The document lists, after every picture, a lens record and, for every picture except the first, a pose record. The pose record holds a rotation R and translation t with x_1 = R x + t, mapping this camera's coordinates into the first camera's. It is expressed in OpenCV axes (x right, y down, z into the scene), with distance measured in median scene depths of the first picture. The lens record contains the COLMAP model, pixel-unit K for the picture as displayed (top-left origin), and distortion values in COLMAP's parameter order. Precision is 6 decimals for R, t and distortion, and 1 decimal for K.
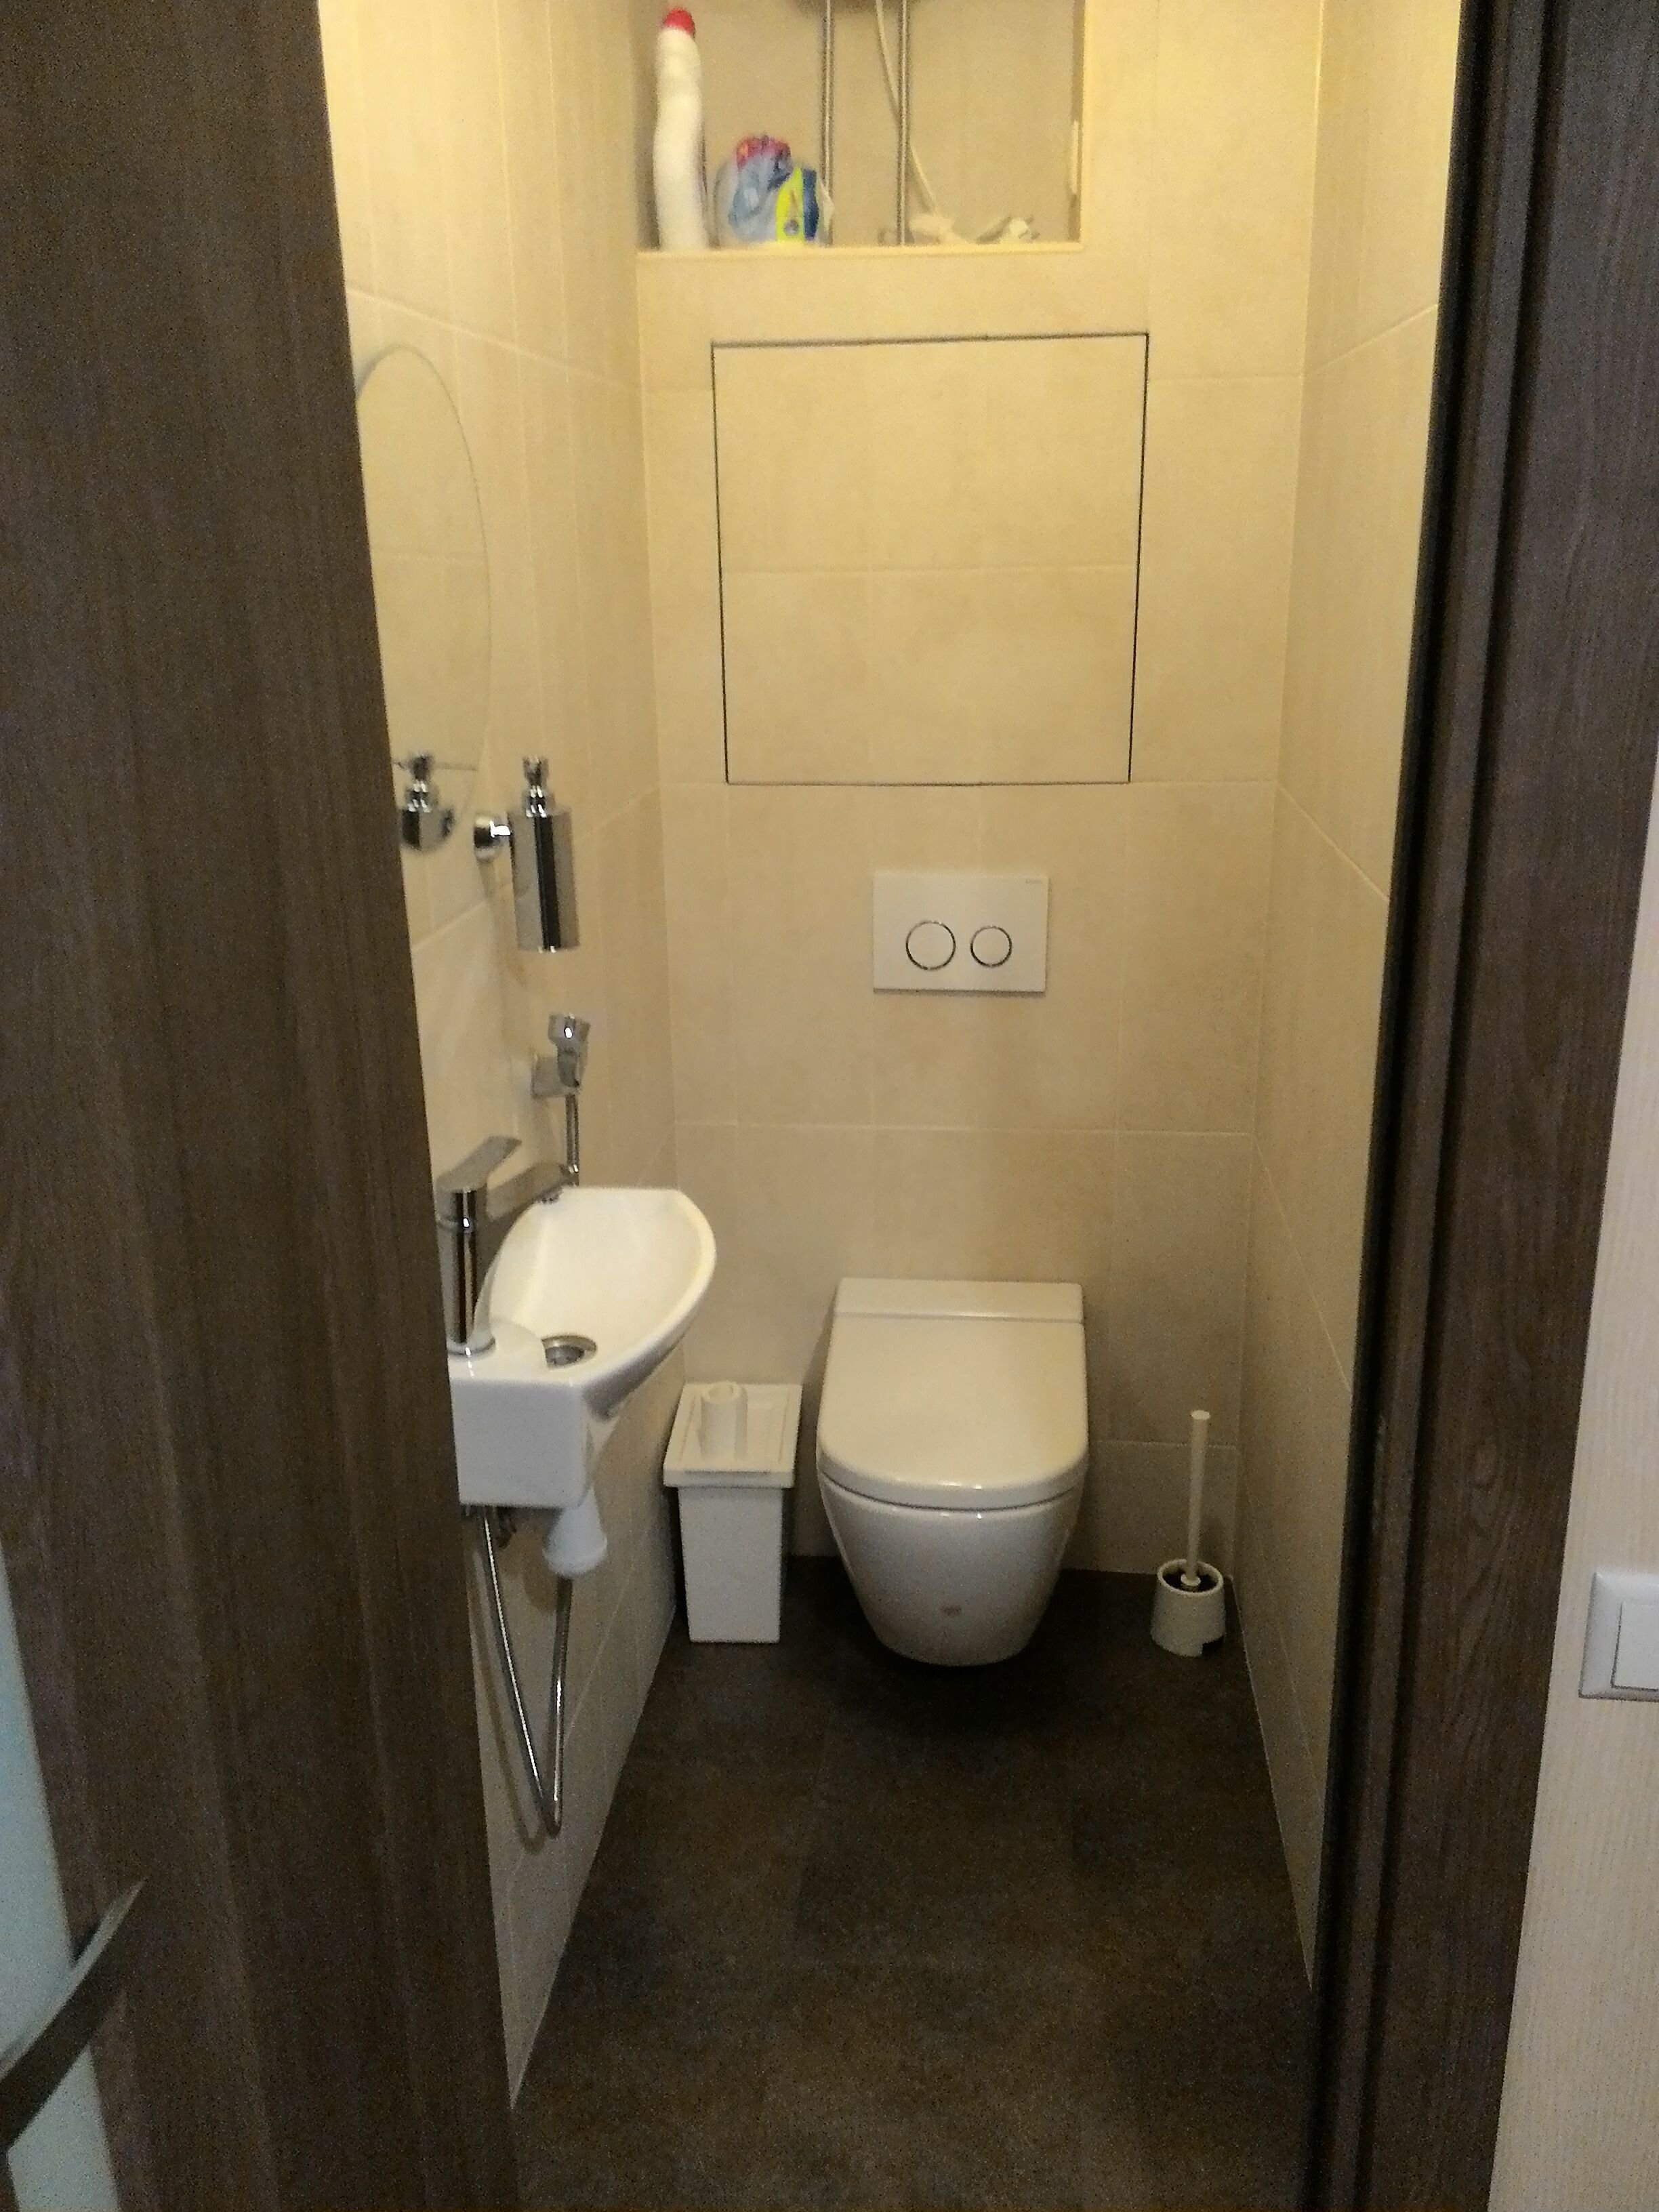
lens RADIAL K [[1718.9, 0, 806.1], [0, 1718.9, 1092.5], [0, 0, 1]] dist [0.105308, -0.155627]
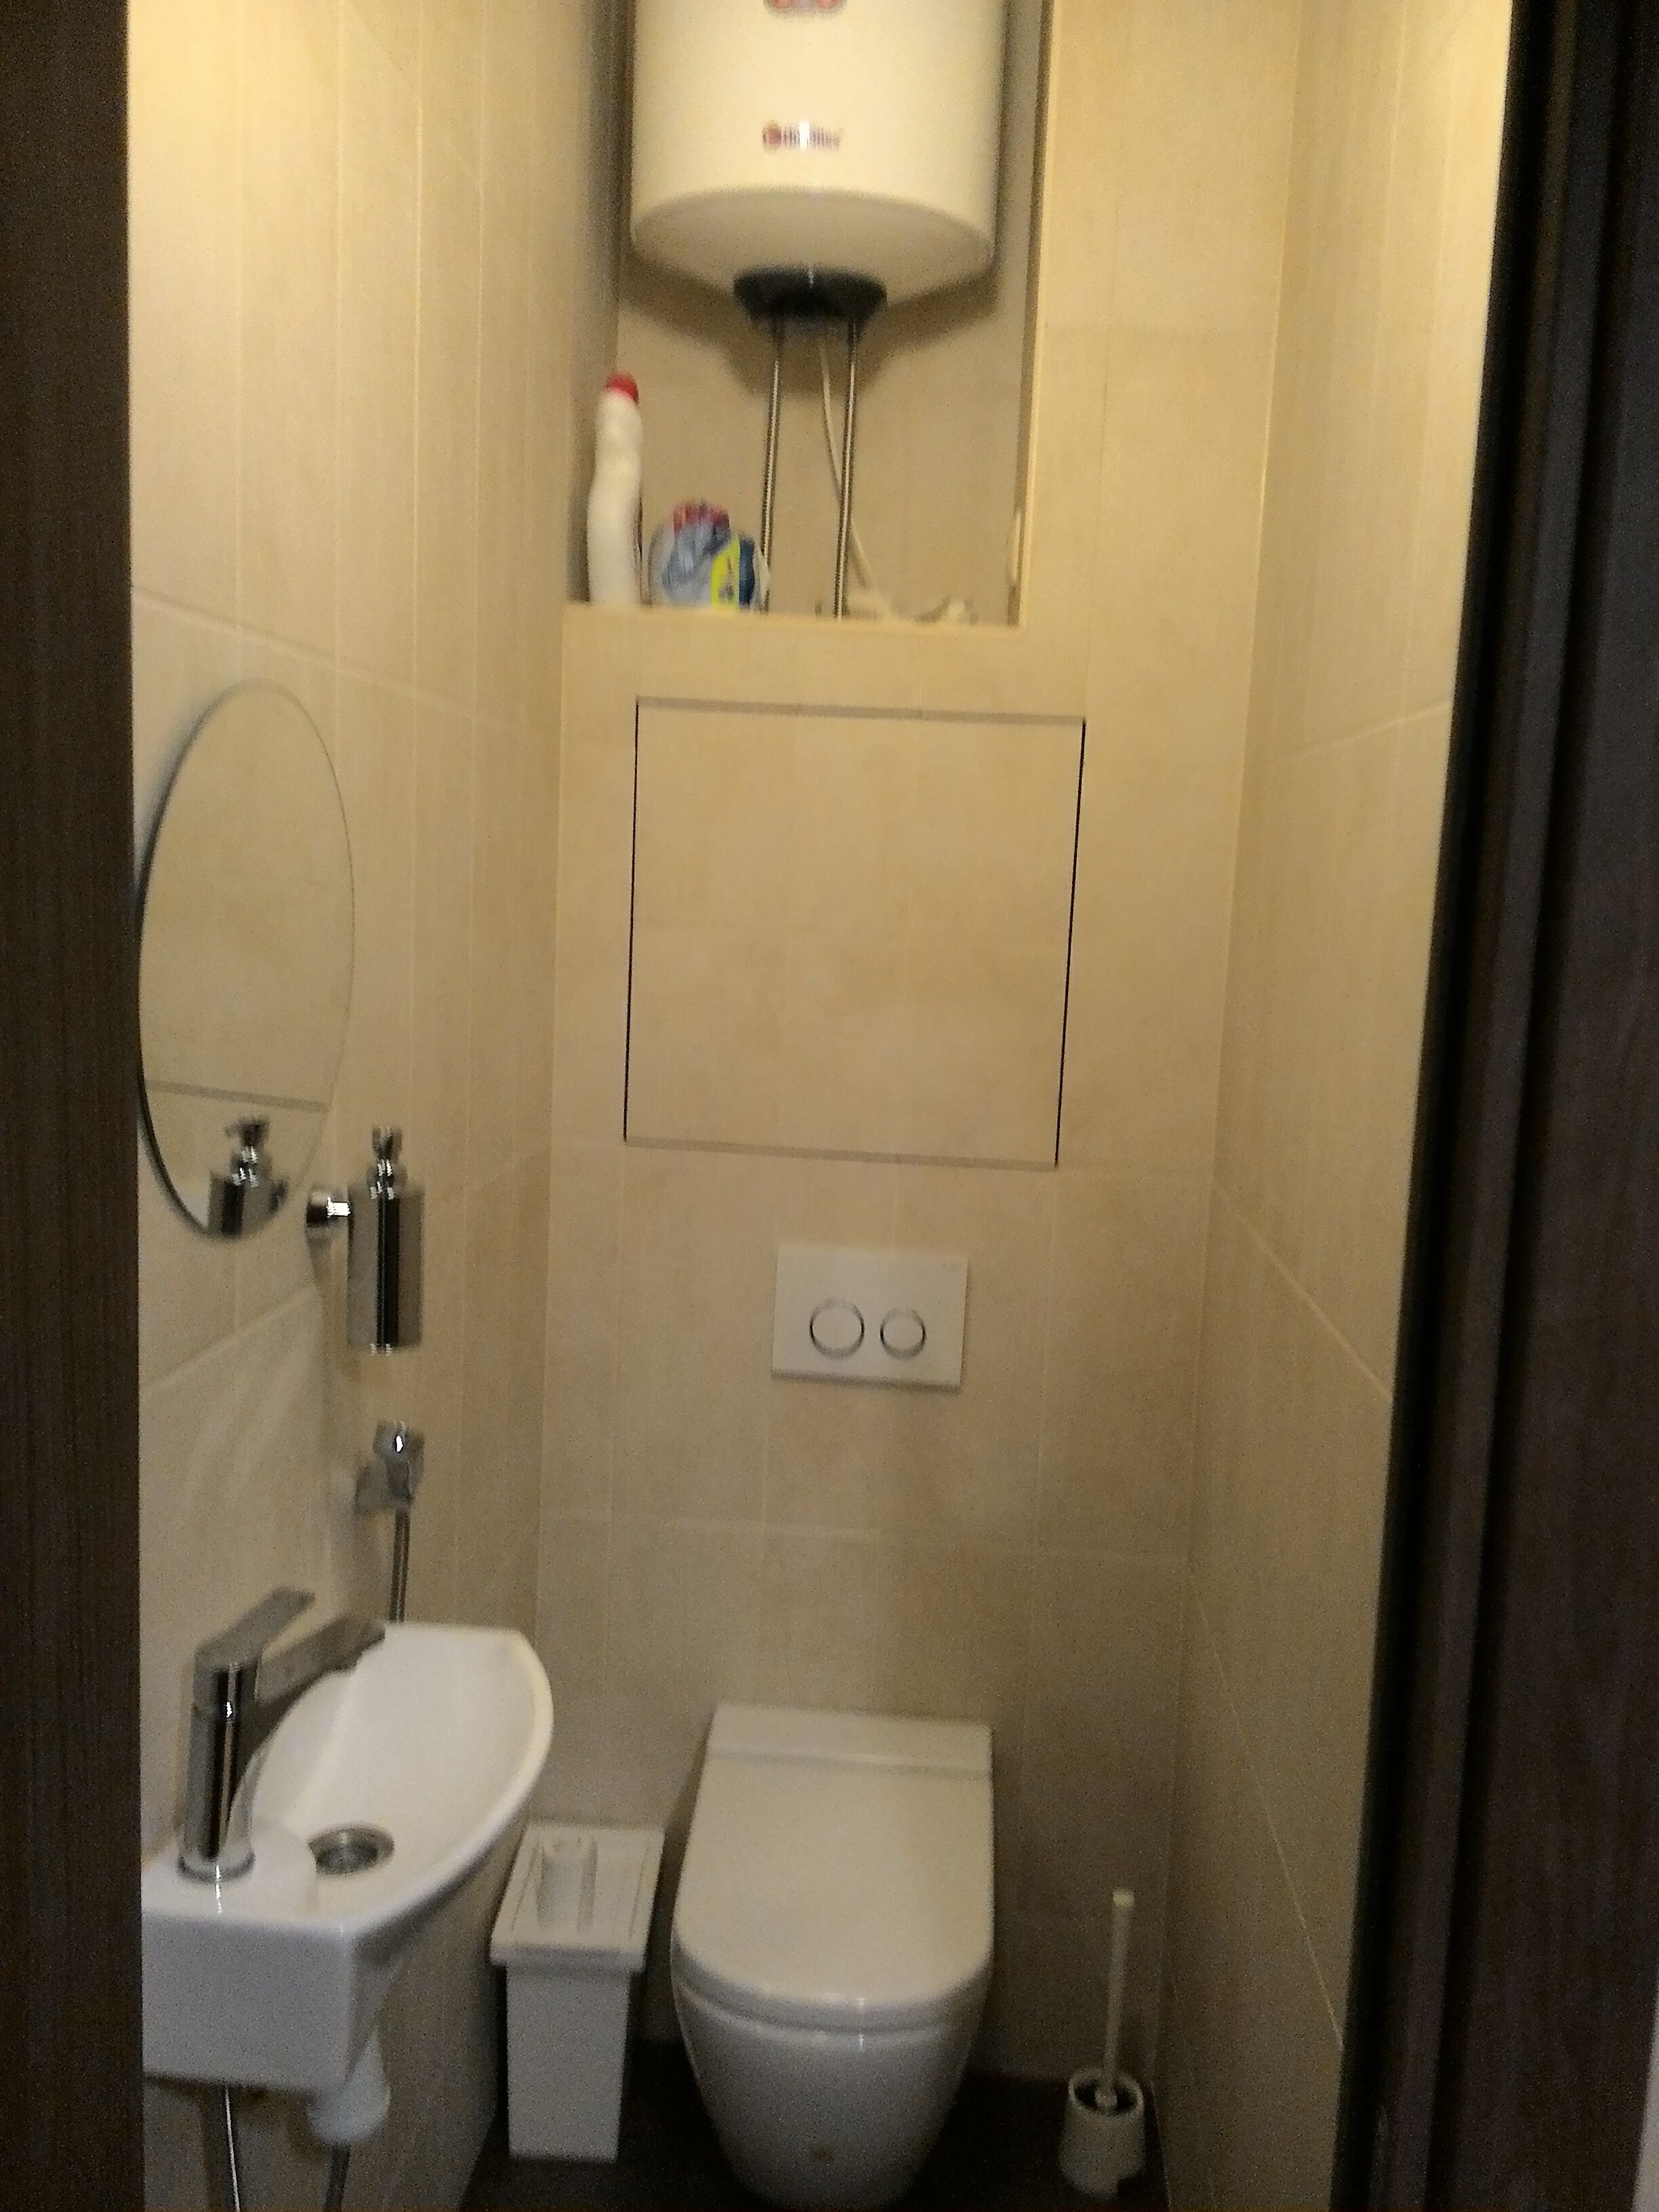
lens RADIAL K [[1718.9, 0, 806.1], [0, 1718.9, 1092.5], [0, 0, 1]] dist [0.105308, -0.155627]
pose [[0.997397, 0.059154, 0.041226, 0.012745], [-0.050767, 0.982162, -0.181055, -0.048113], [-0.051201, 0.178490, 0.982609, 0.095938]]
